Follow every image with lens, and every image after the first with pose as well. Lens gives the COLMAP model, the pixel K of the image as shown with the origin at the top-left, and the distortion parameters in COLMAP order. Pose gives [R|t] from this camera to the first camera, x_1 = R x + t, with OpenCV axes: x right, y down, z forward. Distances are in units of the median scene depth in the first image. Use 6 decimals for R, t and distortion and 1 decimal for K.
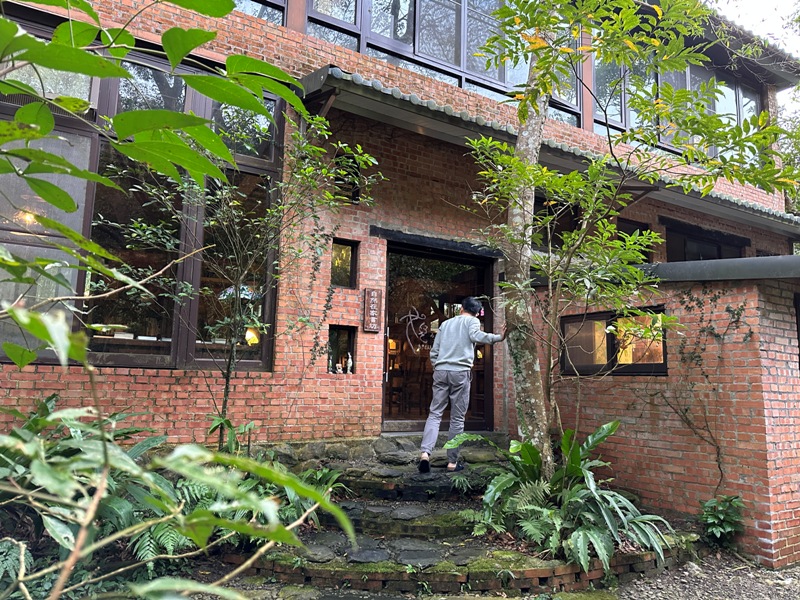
lens RADIAL K [[559.7, 0, 400.0], [0, 559.7, 300.0], [0, 0, 1]] dist [0.053429, -0.073068]
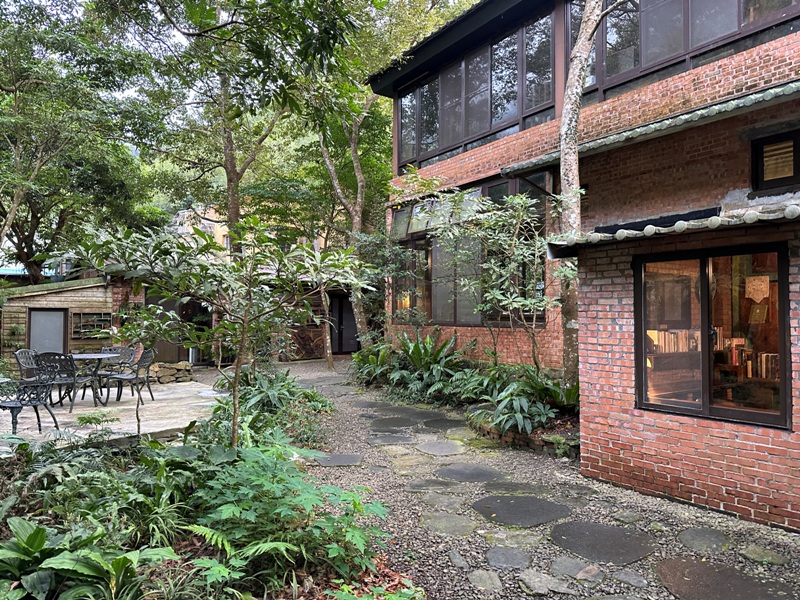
lens RADIAL K [[559.7, 0, 400.0], [0, 559.7, 300.0], [0, 0, 1]] dist [0.053429, -0.073068]
pose [[0.091464, -0.057770, -0.994131, 1.551350], [0.146194, 0.988278, -0.043980, 0.049079], [0.985019, -0.141313, 0.098837, 0.387953]]
